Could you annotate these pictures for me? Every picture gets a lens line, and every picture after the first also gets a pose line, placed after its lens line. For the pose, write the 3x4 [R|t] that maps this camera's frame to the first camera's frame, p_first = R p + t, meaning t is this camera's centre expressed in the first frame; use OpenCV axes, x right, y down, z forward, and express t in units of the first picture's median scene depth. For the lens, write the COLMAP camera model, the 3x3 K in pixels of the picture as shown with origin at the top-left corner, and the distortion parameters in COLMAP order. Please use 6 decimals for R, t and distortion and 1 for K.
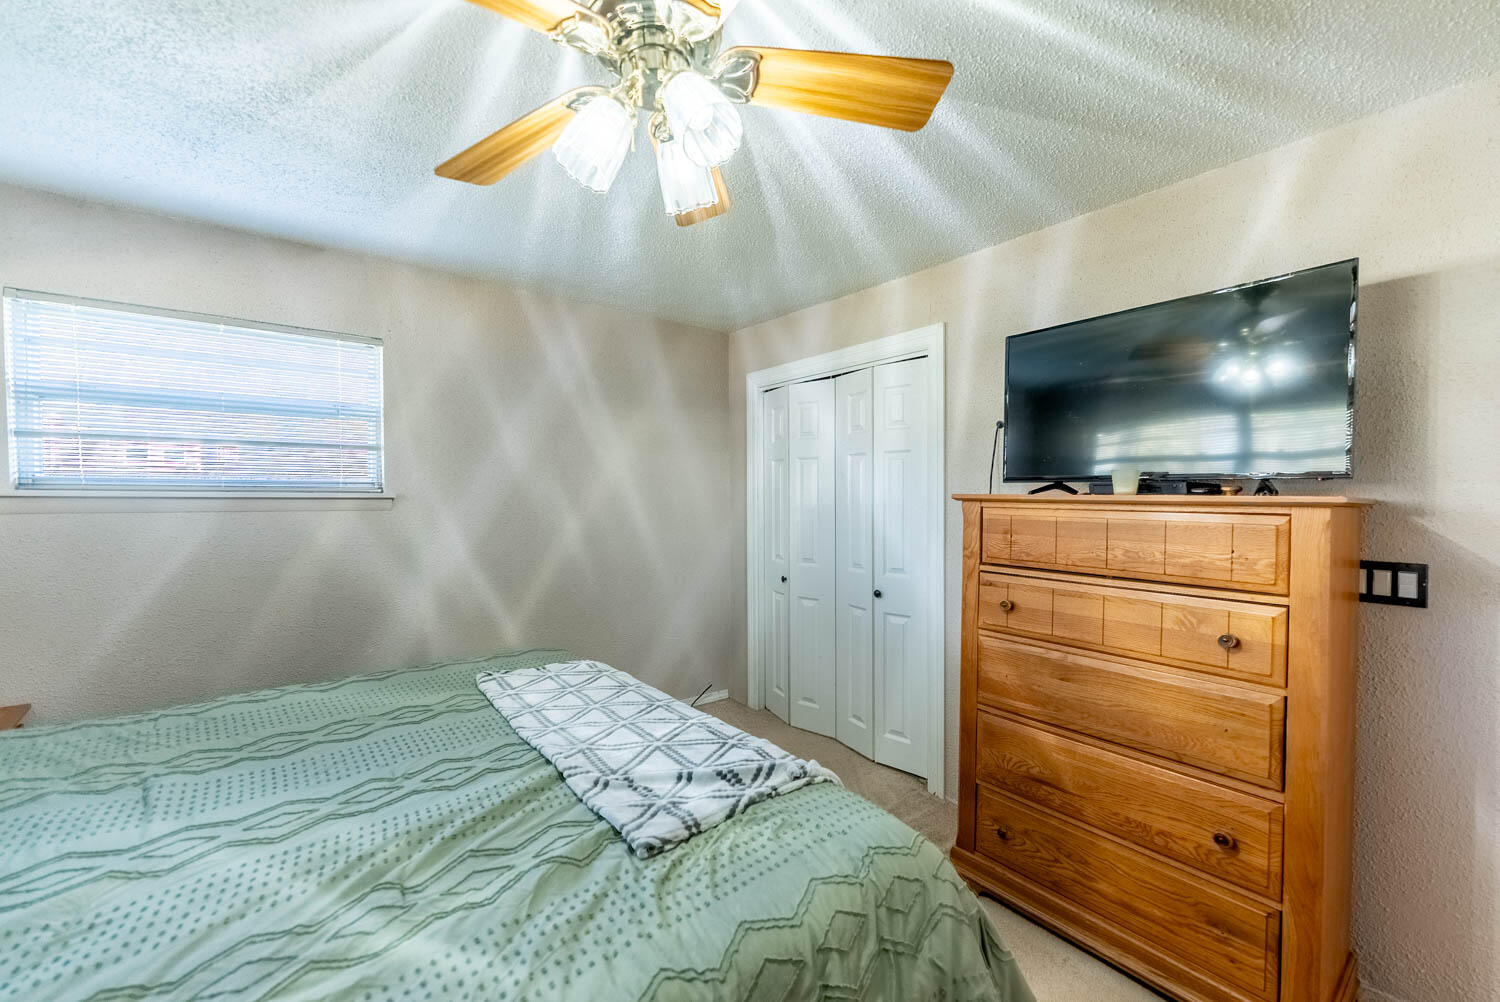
lens RADIAL K [[596.8, 0, 747.8], [0, 596.8, 501.0], [0, 0, 1]] dist [0.002929, 0.000818]
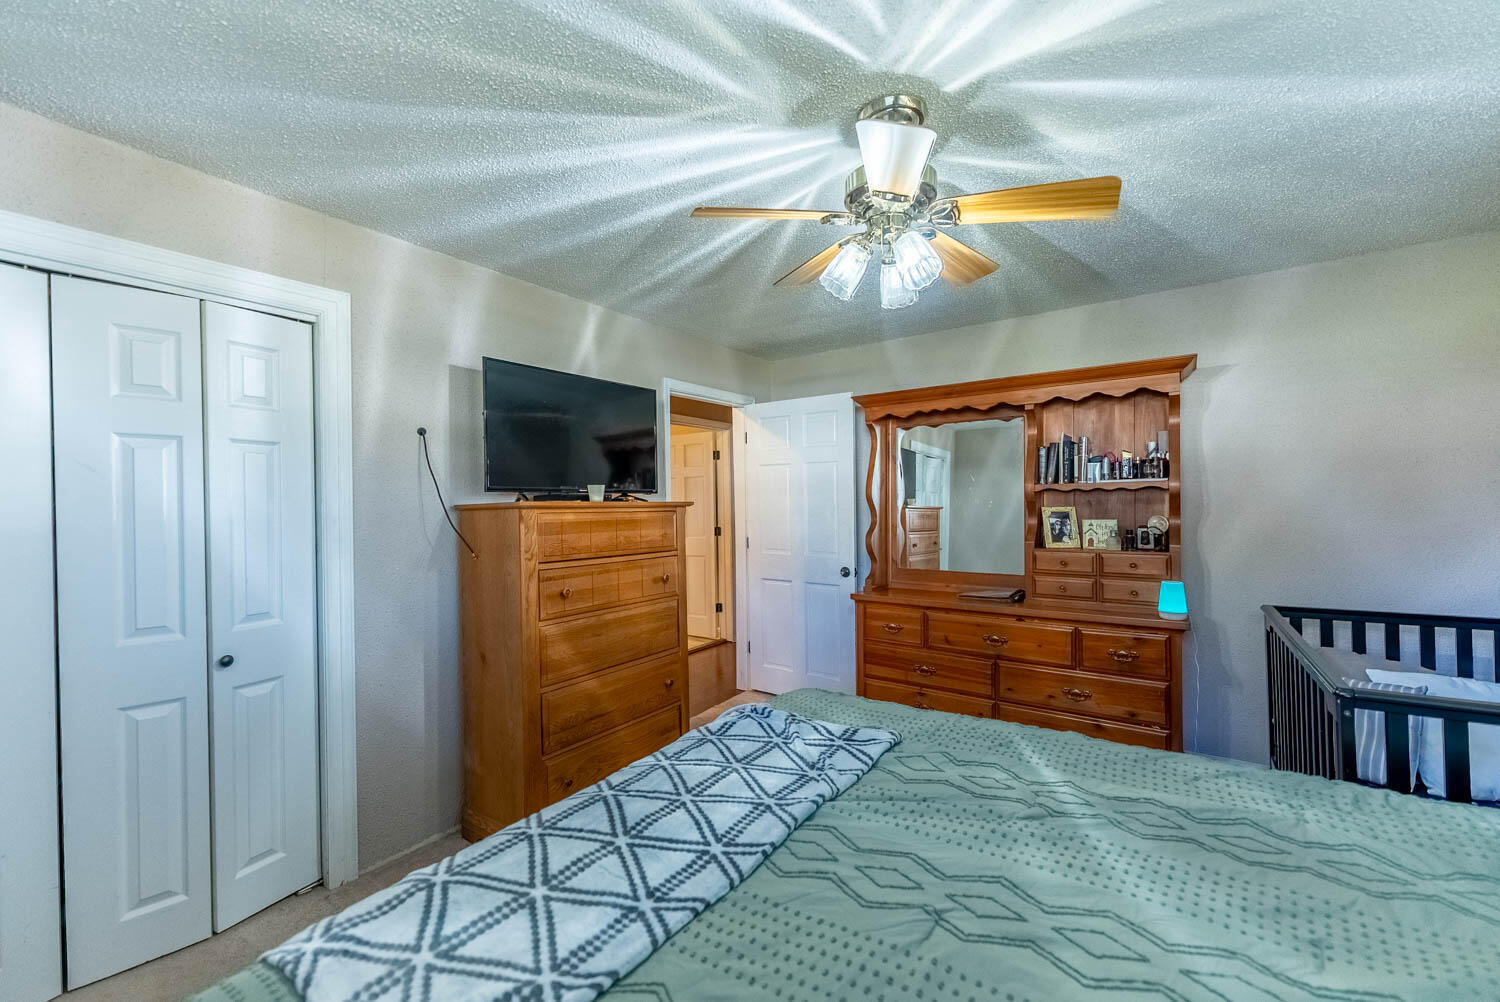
lens RADIAL K [[596.8, 0, 736.5], [0, 596.8, 502.7], [0, 0, 1]] dist [0.002929, 0.000818]
pose [[-0.264019, 0.001723, 0.964516, -0.670217], [0.020702, 0.999778, 0.003880, -0.005609], [-0.964295, 0.020992, -0.263996, 0.789179]]
